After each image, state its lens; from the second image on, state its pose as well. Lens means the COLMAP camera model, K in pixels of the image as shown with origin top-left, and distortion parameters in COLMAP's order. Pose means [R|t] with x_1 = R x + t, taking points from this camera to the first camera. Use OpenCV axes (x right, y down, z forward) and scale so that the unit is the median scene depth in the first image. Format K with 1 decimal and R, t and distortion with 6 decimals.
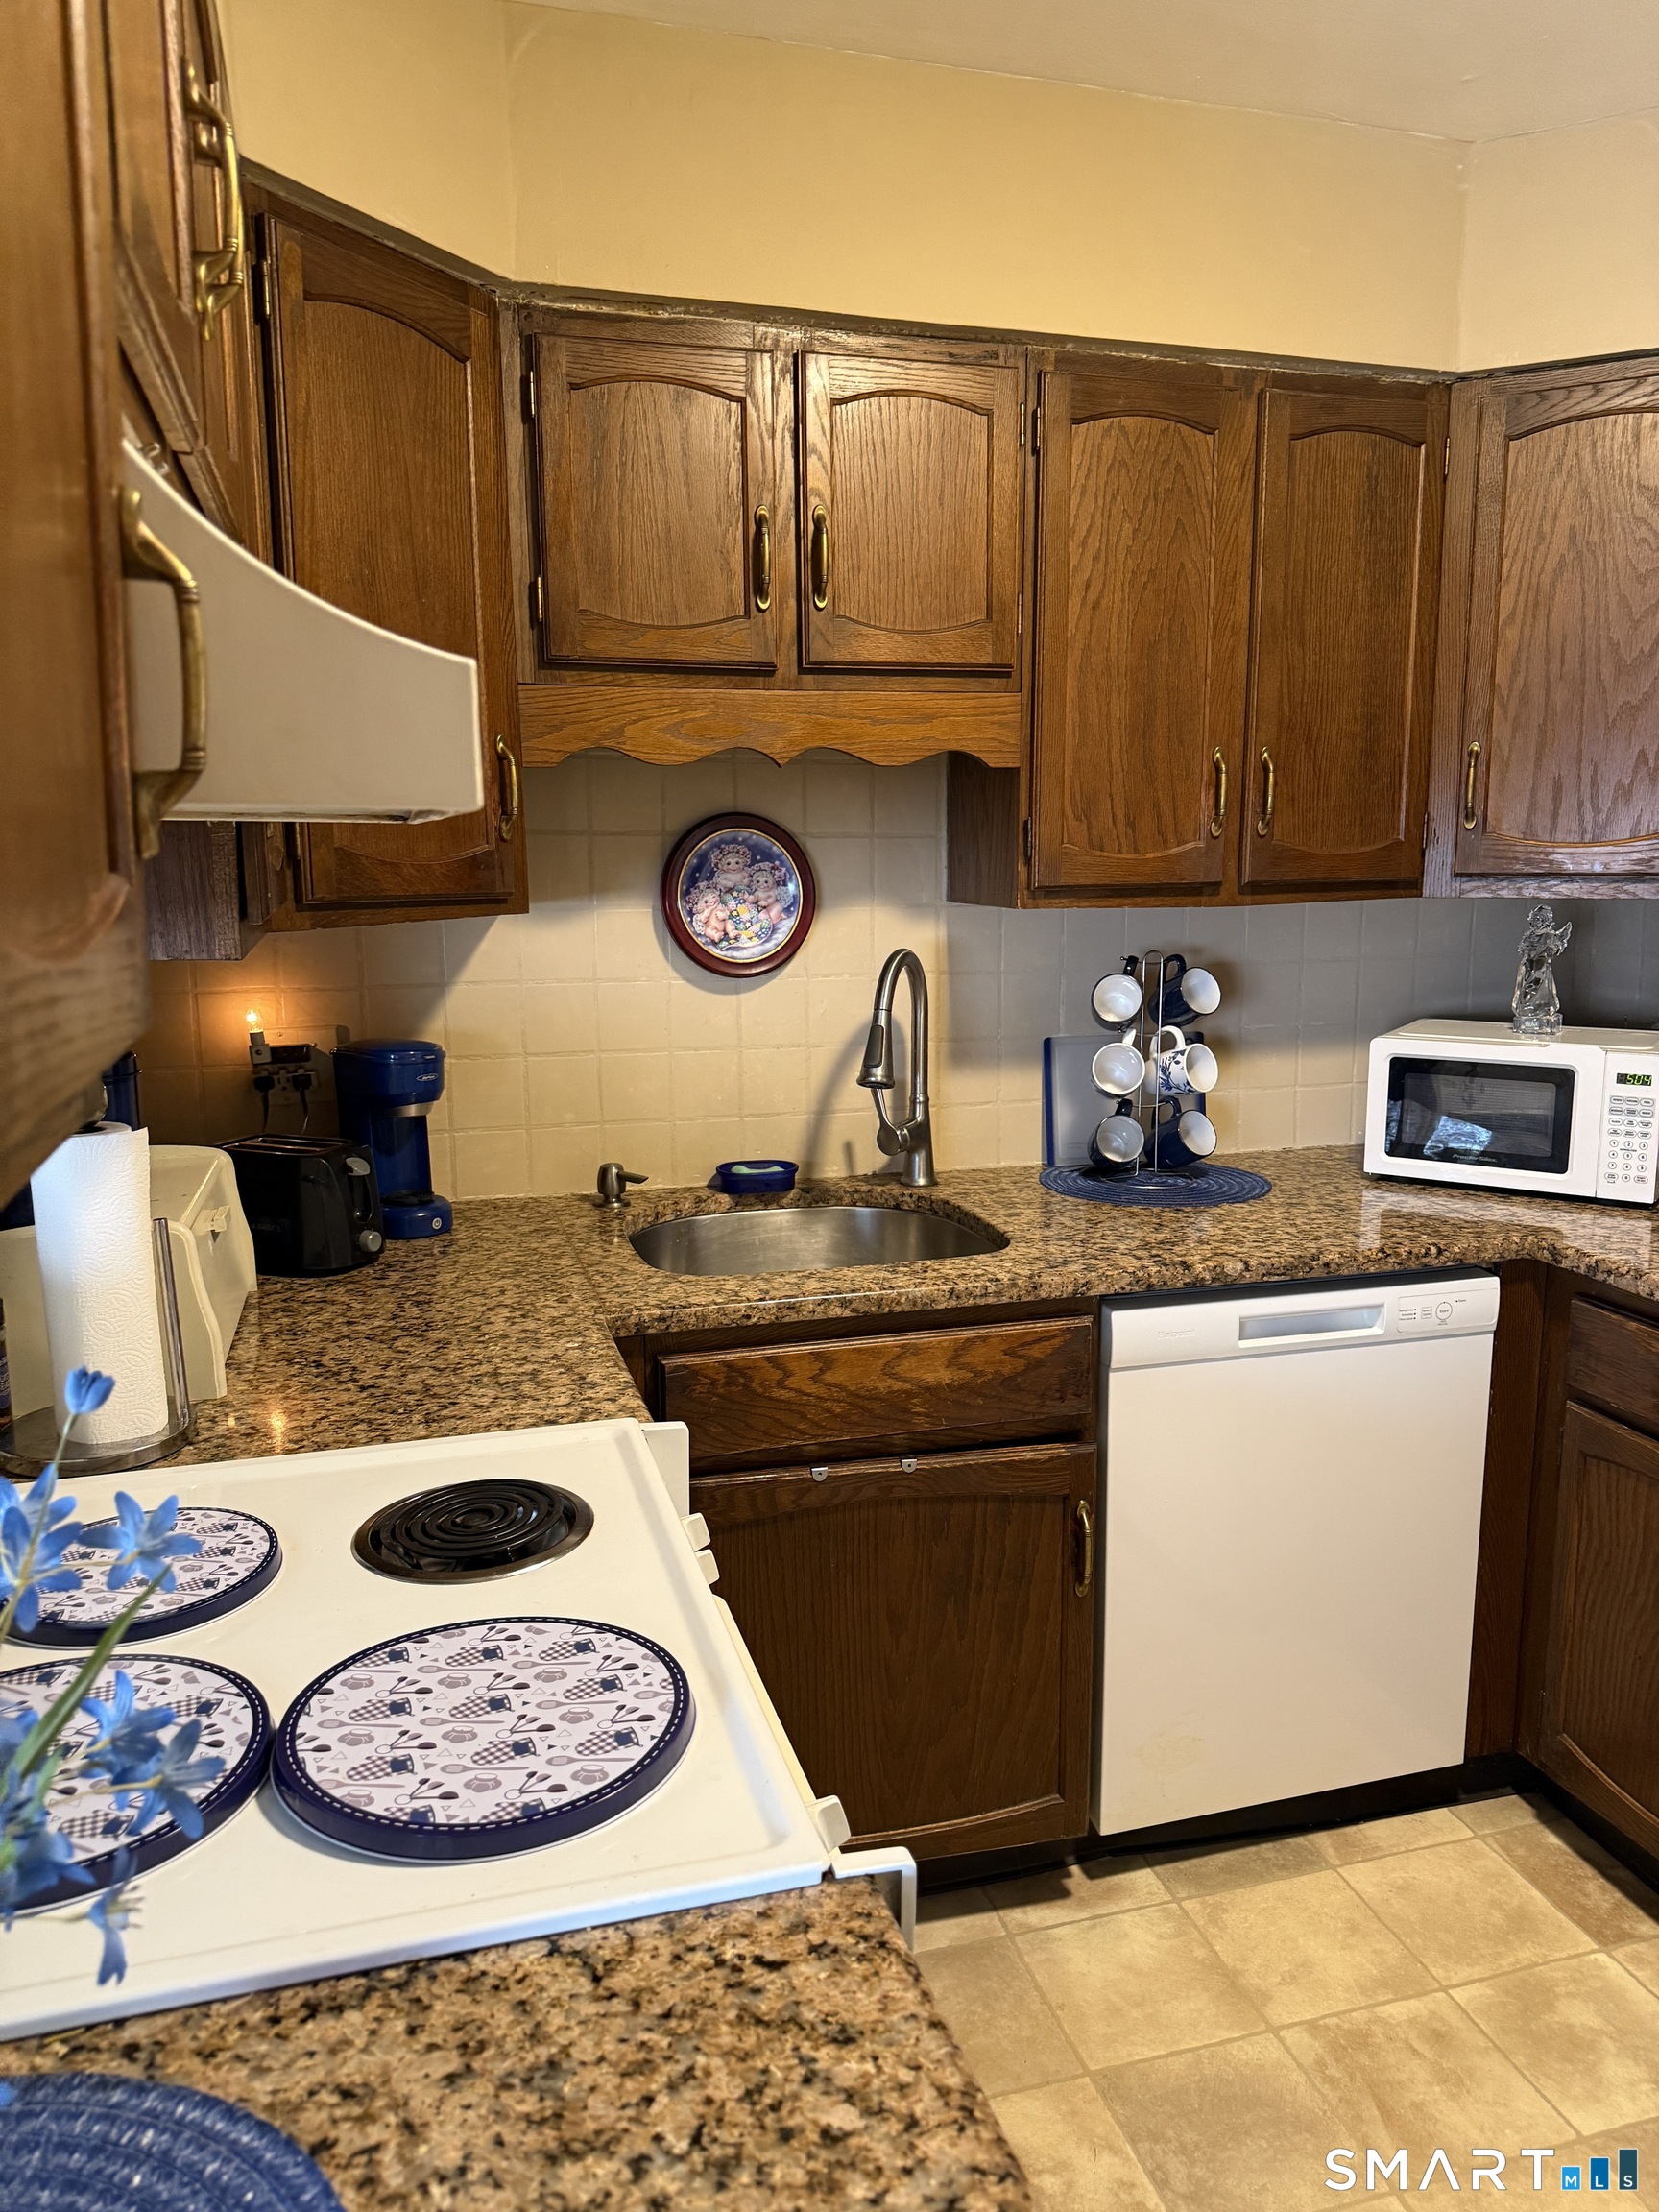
lens RADIAL K [[1537.2, 0, 846.8], [0, 1537.2, 1106.5], [0, 0, 1]] dist [0.156926, -0.330320]
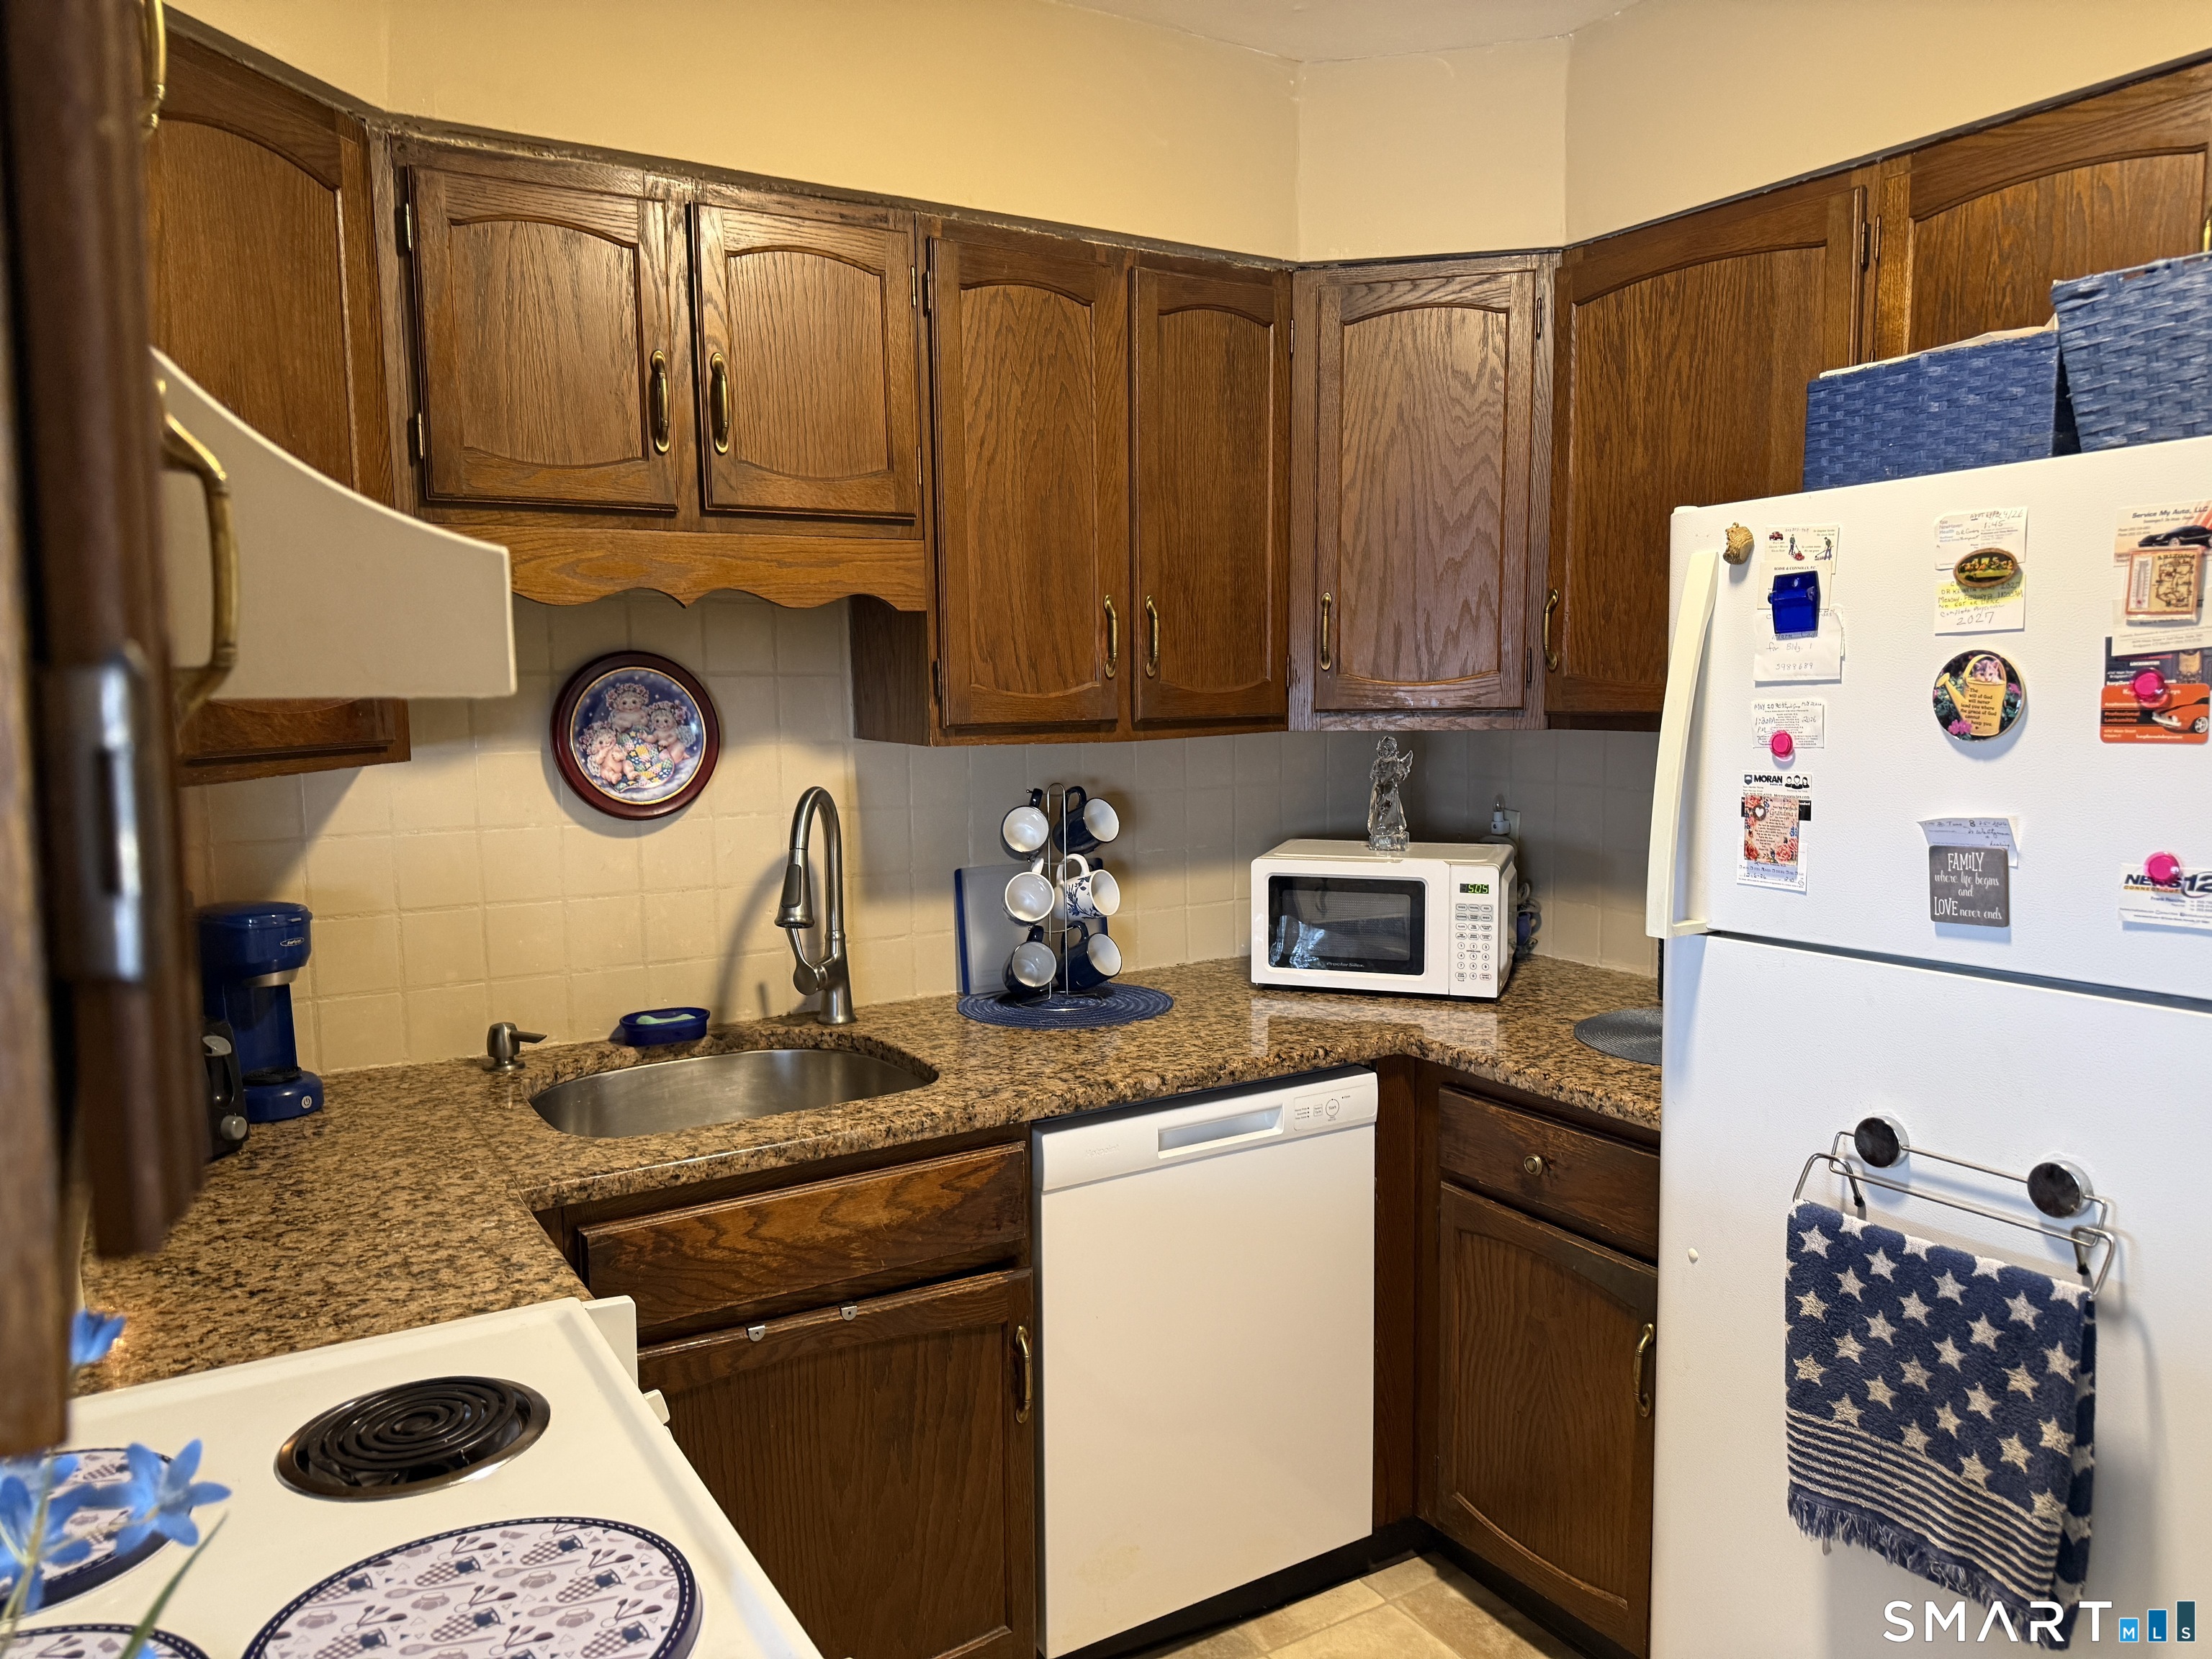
lens RADIAL K [[1536.6, 0, 1124.9], [0, 1536.6, 842.5], [0, 0, 1]] dist [0.117979, -0.199455]
pose [[0.964313, -0.033469, 0.262639, -0.038323], [0.047809, 0.997683, -0.048402, -0.009488], [-0.260411, 0.059231, 0.963679, -0.015901]]
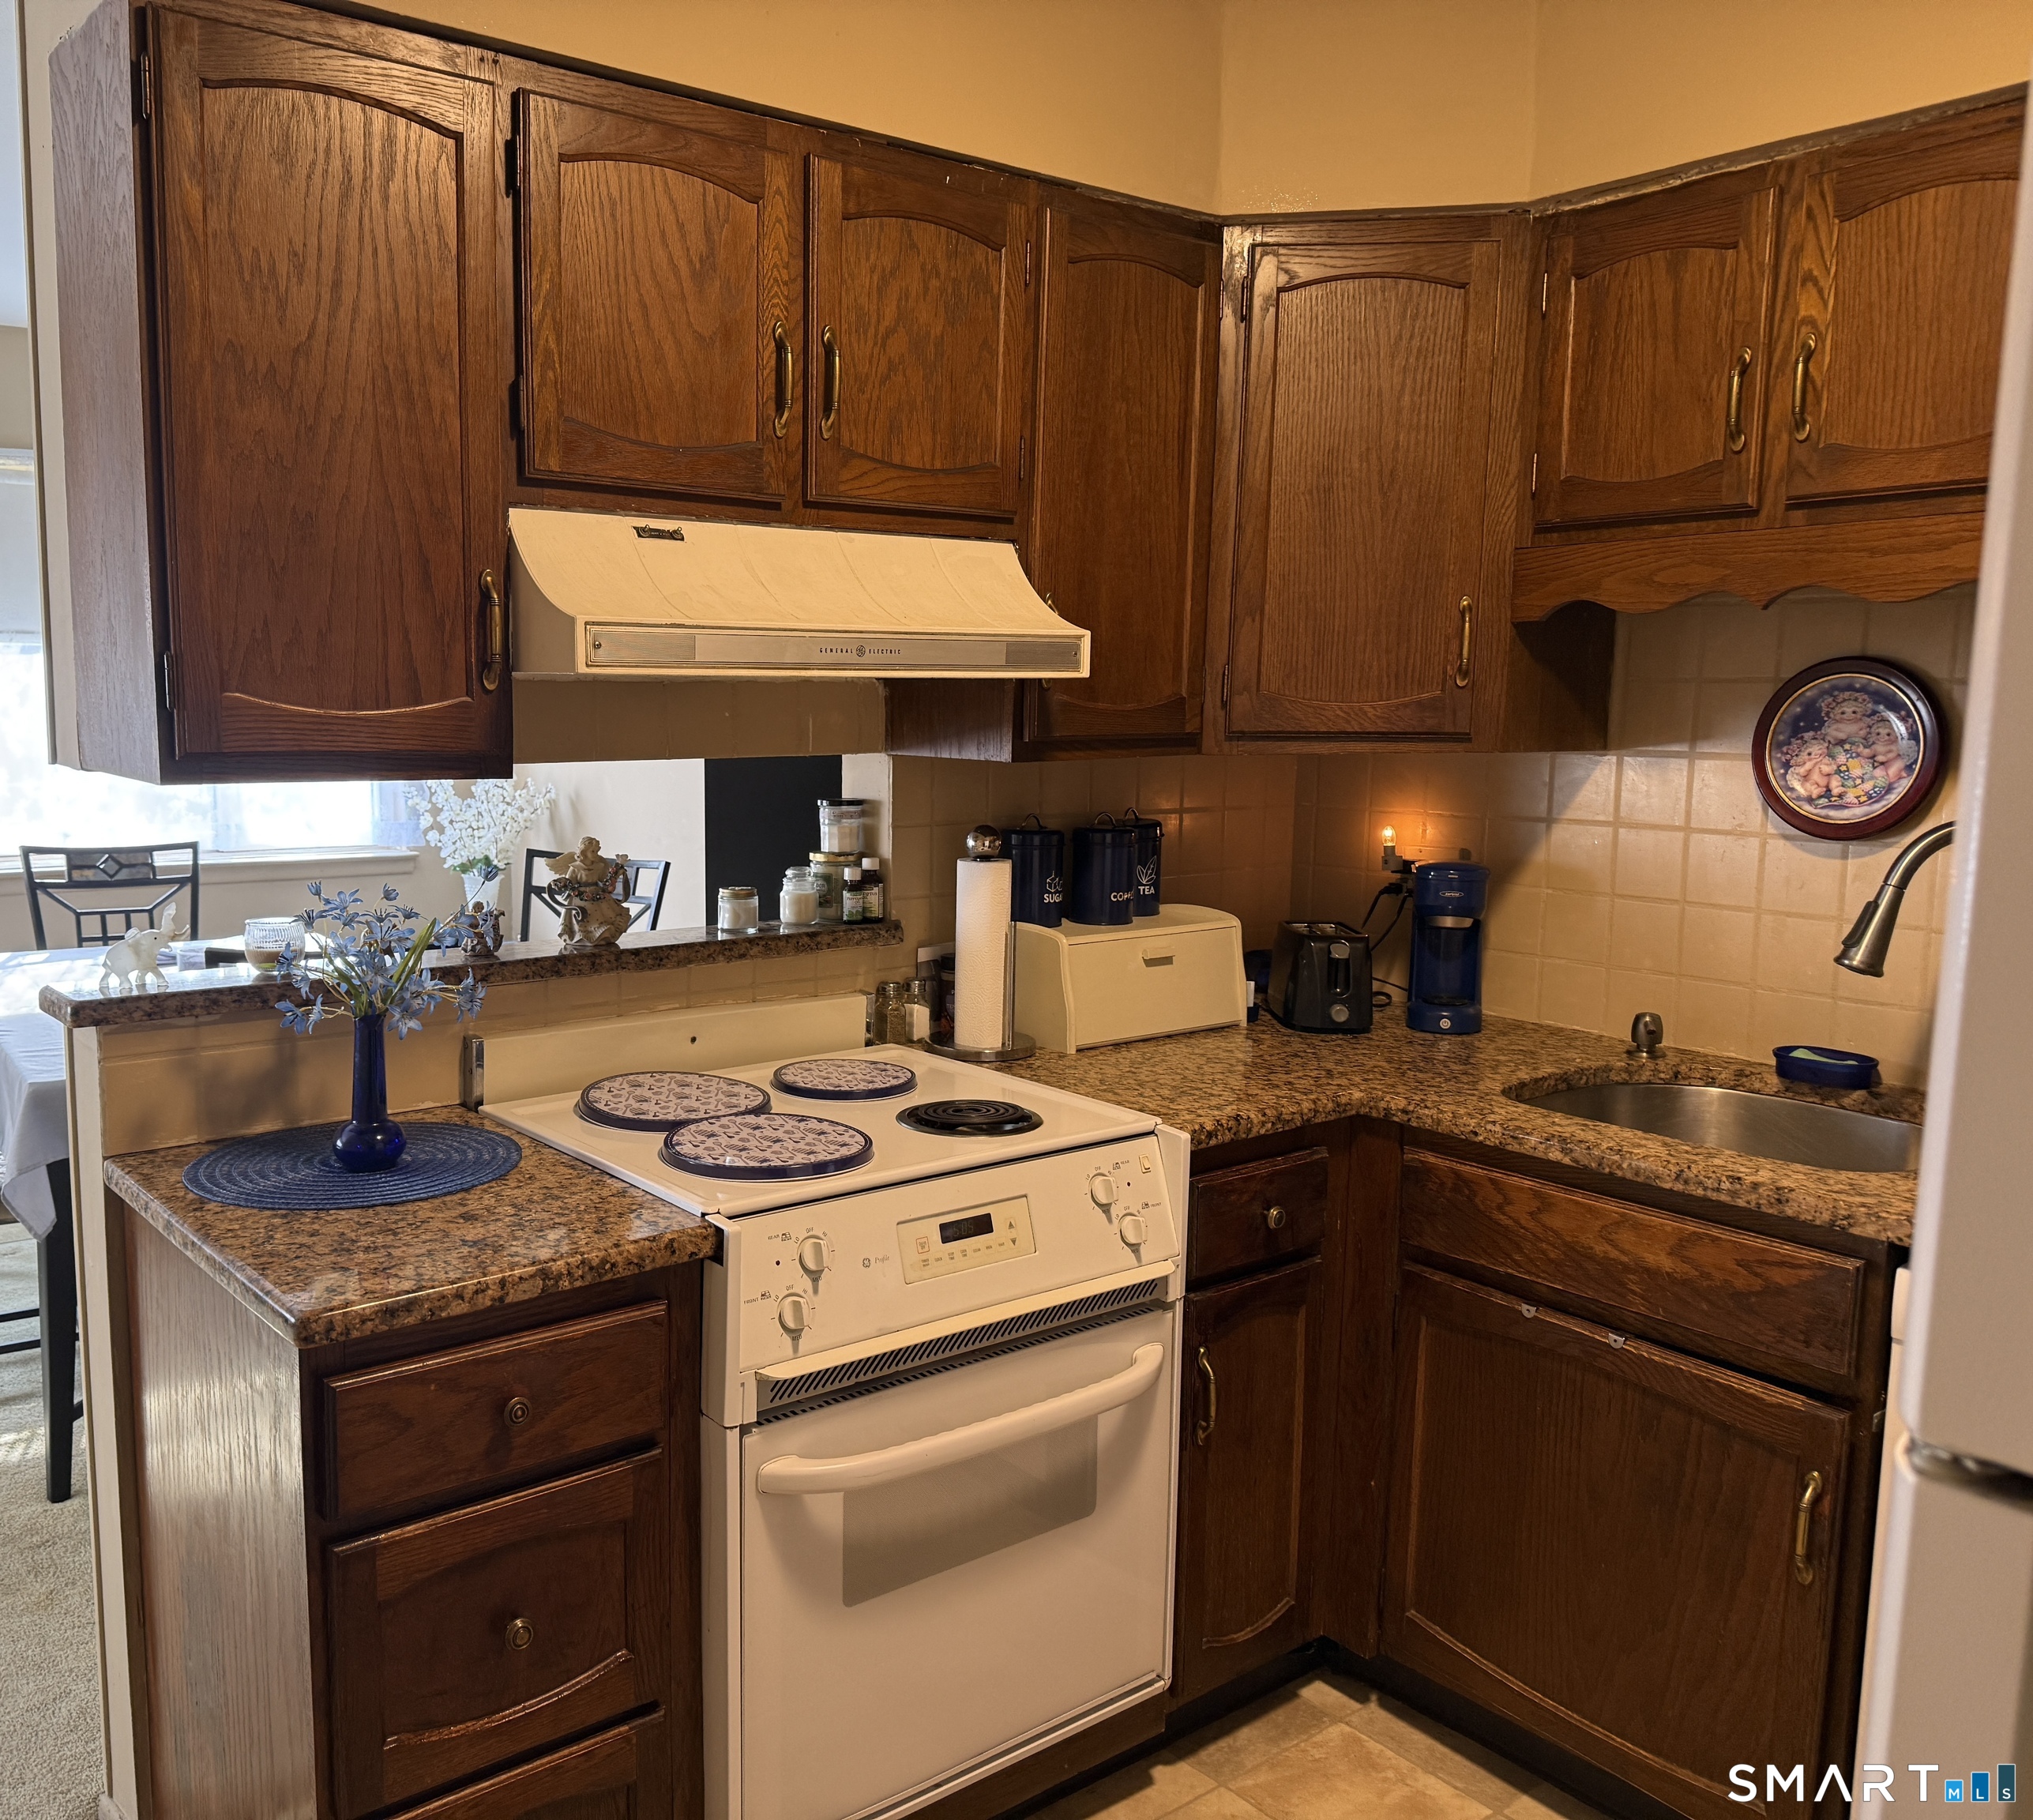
lens RADIAL K [[1701.7, 0, 790.1], [0, 1701.7, 909.2], [0, 0, 1]] dist [0.004732, 0.000228]
pose [[0.327319, 0.126548, -0.936401, 0.771264], [-0.164184, 0.983534, 0.075527, -0.023282], [0.930540, 0.129021, 0.342707, 0.127631]]
